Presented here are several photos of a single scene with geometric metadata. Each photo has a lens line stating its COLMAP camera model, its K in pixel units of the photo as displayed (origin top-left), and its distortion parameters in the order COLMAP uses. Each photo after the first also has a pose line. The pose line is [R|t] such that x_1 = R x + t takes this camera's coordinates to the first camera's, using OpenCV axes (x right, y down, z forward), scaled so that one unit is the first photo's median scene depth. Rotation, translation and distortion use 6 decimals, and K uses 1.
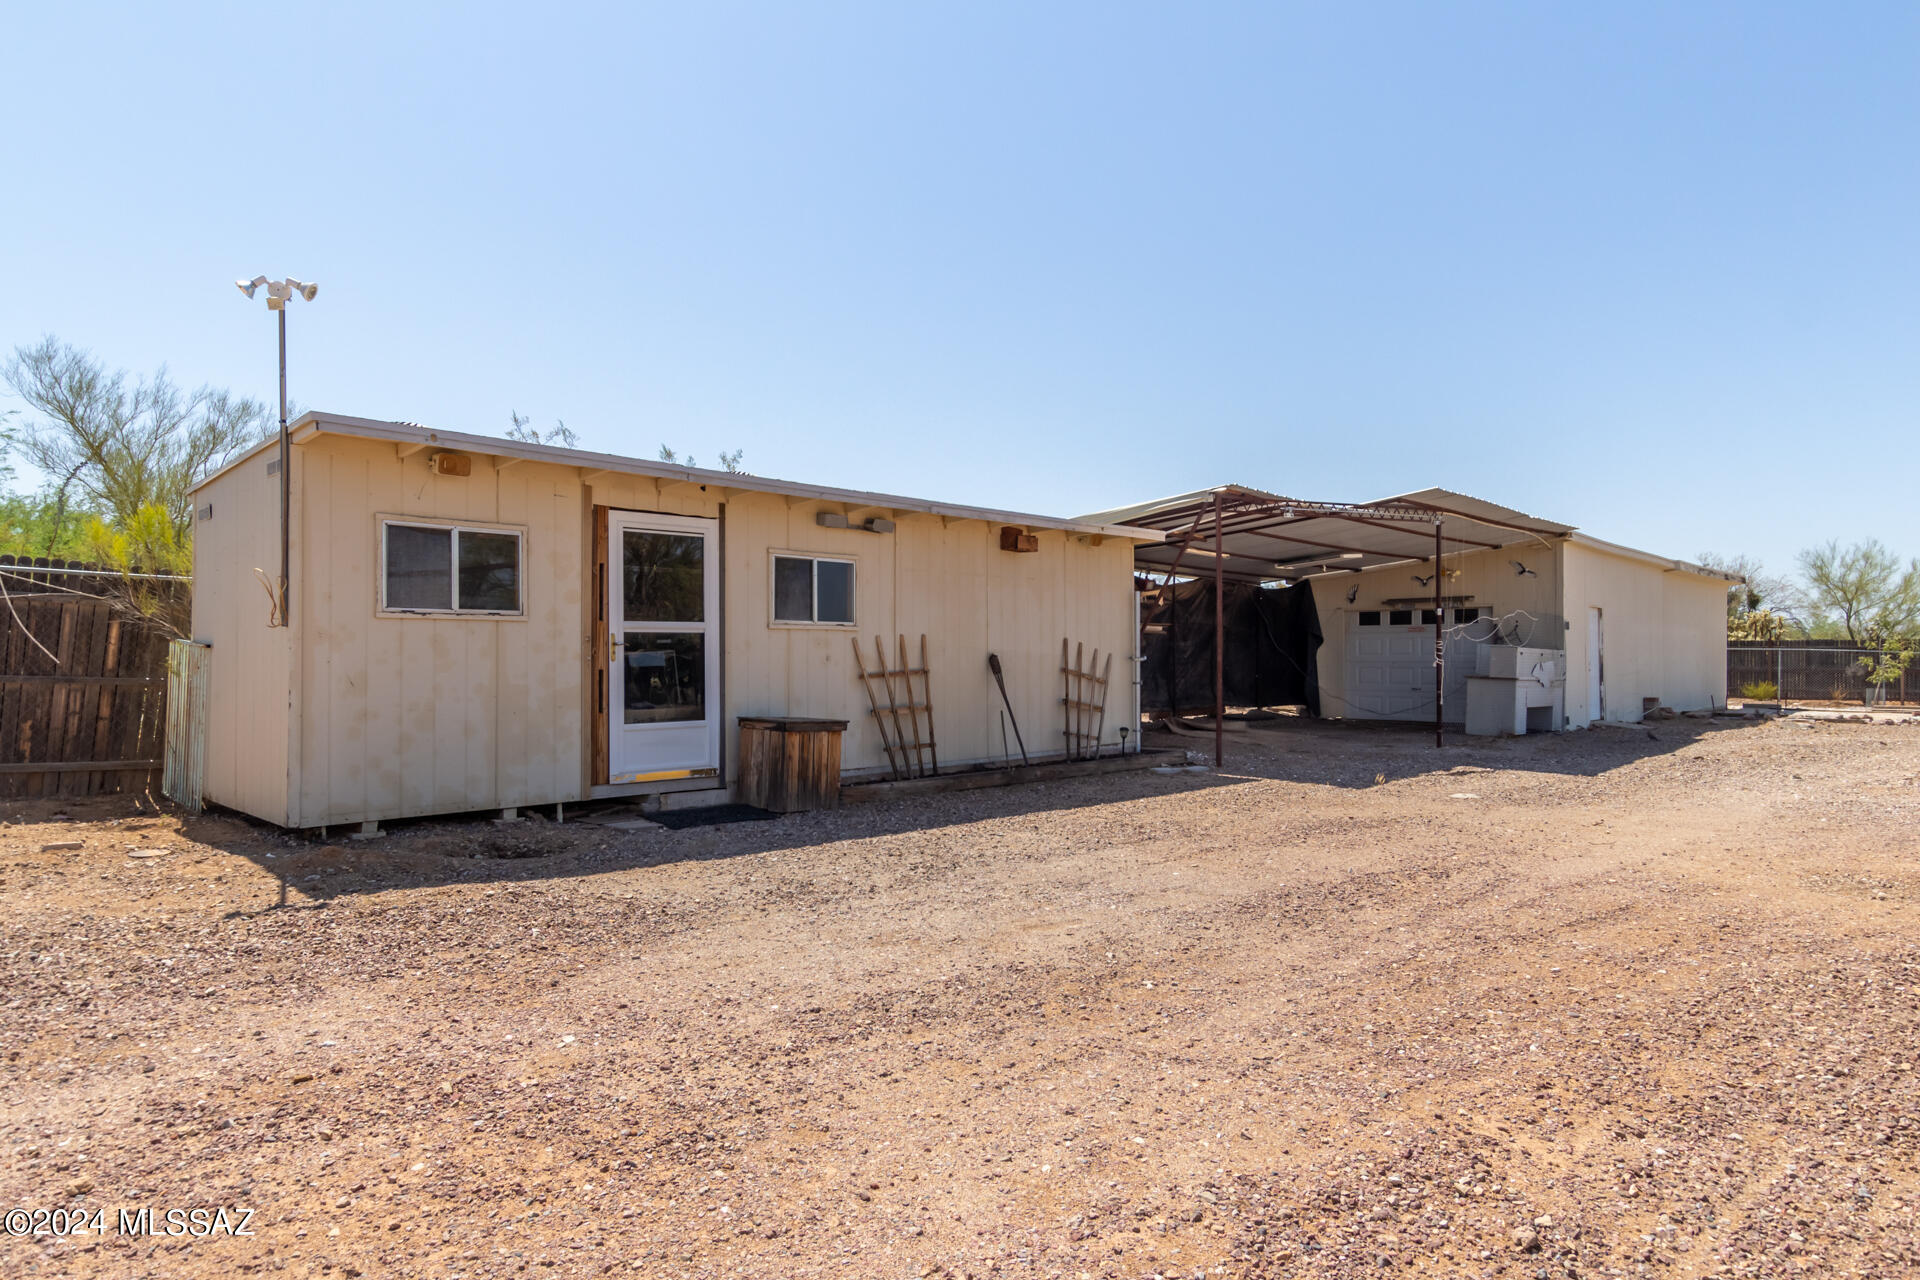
lens RADIAL K [[1064.0, 0, 960.0], [0, 1064.0, 640.0], [0, 0, 1]] dist [0.000316, 0.000026]
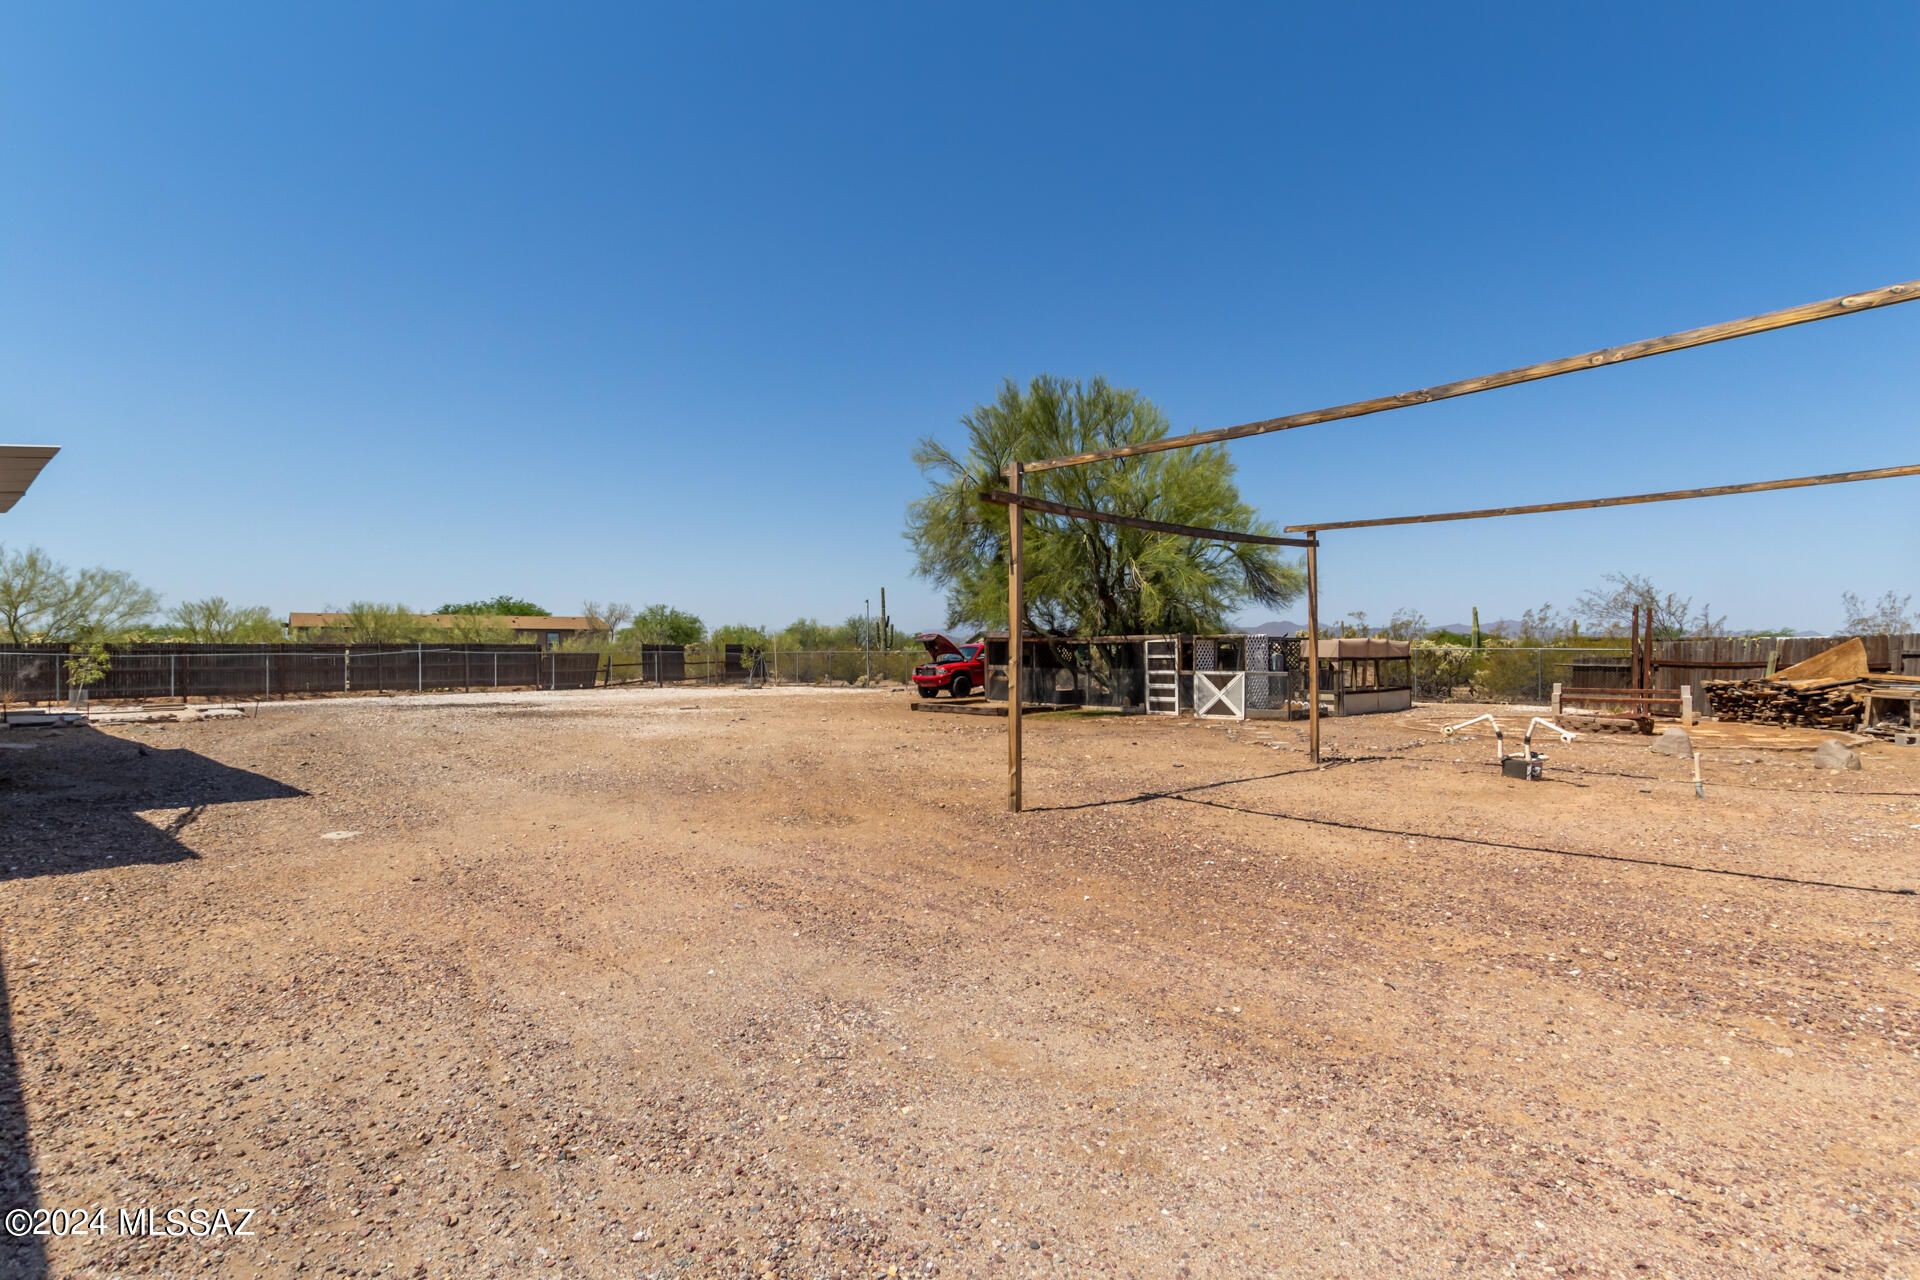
lens RADIAL K [[936.0, 0, 960.0], [0, 936.0, 640.0], [0, 0, 1]] dist [0.003726, 0.000468]
pose [[-0.001320, 0.003055, 0.999994, -0.109956], [-0.001946, 0.999993, -0.003057, -0.003801], [-0.999997, -0.001950, -0.001314, 0.193940]]
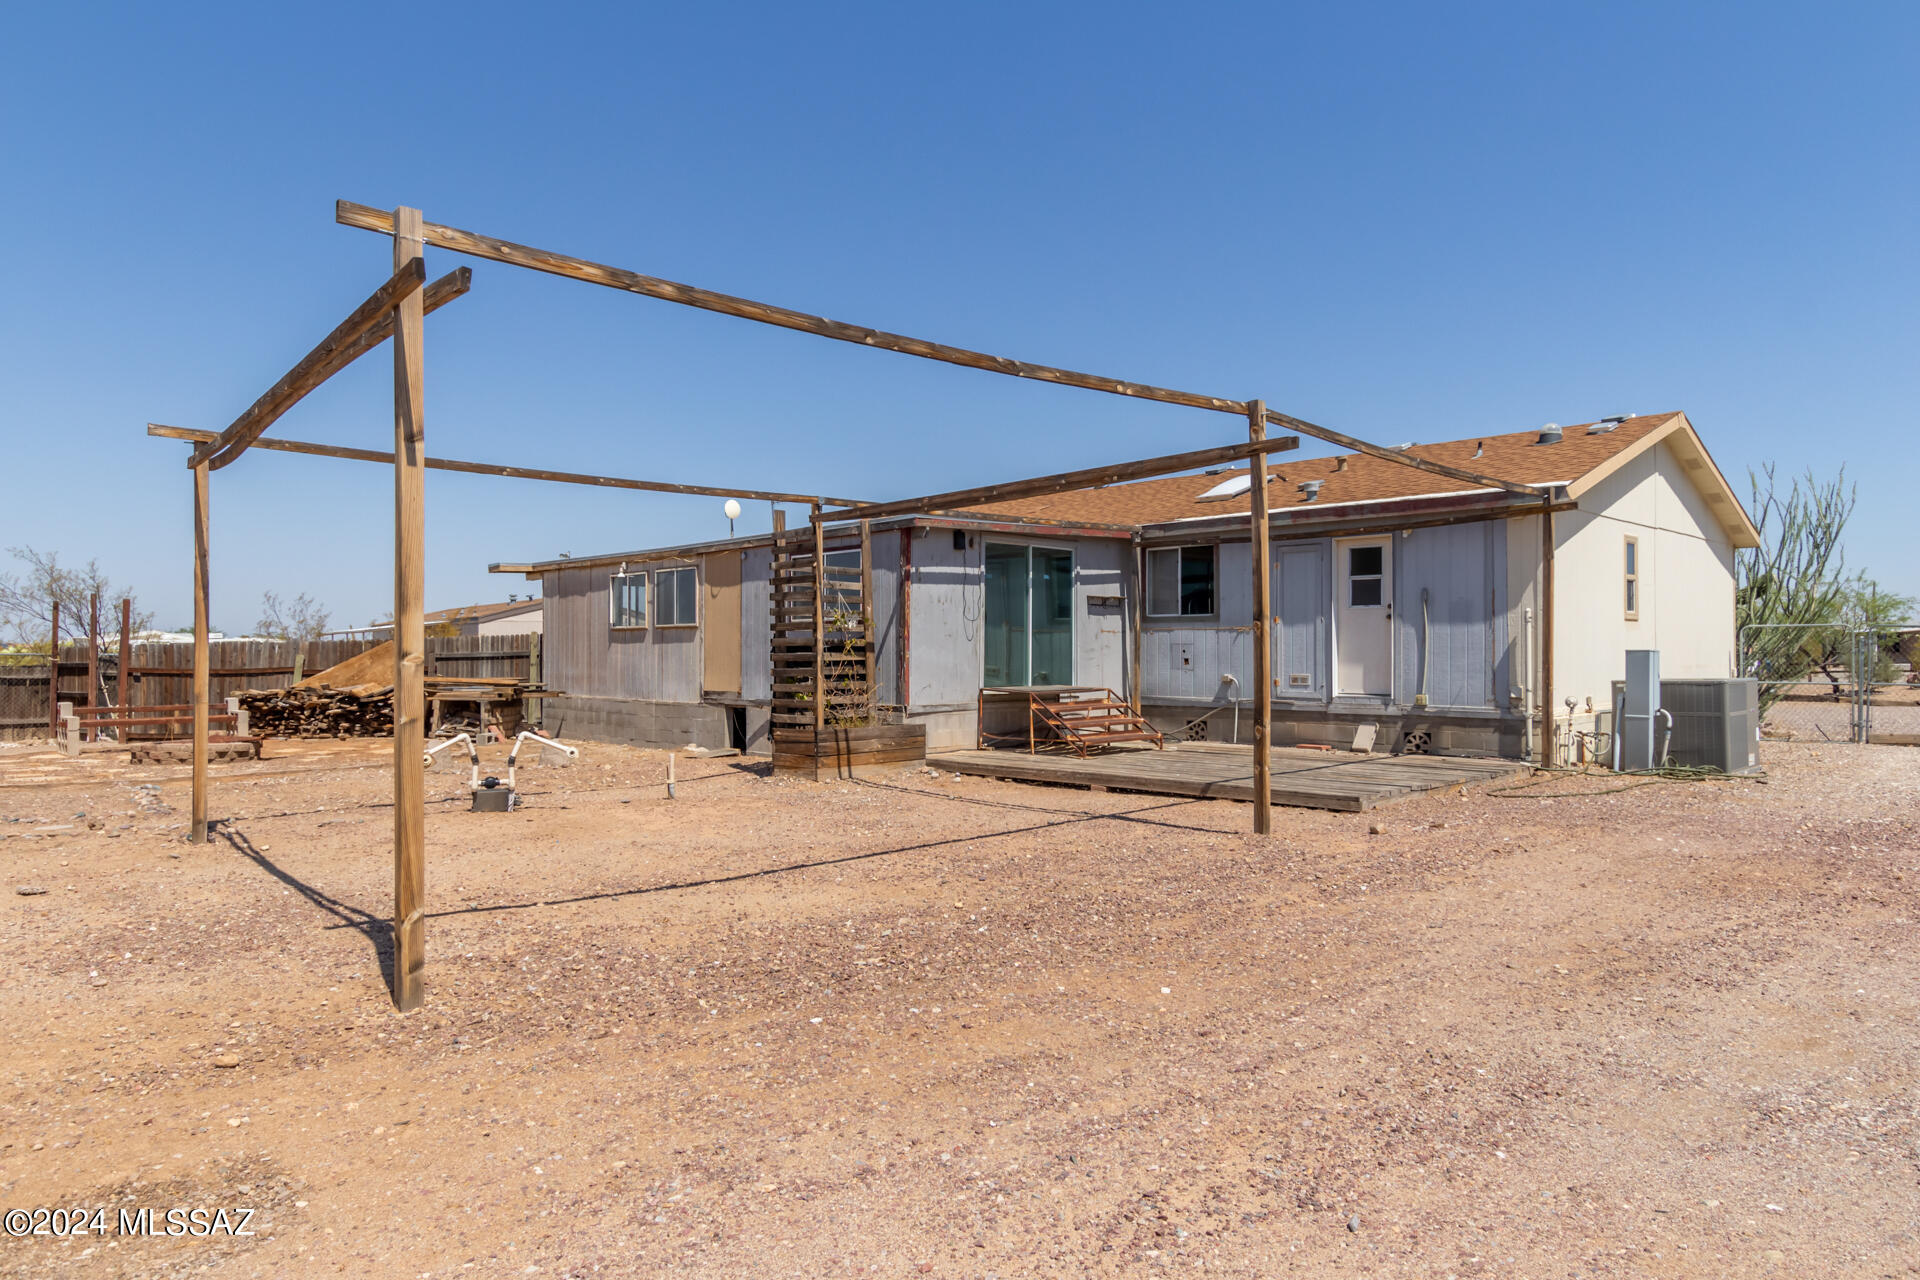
lens RADIAL K [[1190.8, 0, 960.0], [0, 1190.8, 640.0], [0, 0, 1]] dist [-0.000471, -0.000644]
pose [[-0.999167, -0.003476, 0.040658, 0.118610], [-0.004105, 0.999873, -0.015409, 0.001502], [-0.040599, -0.015563, -0.999054, 0.348951]]
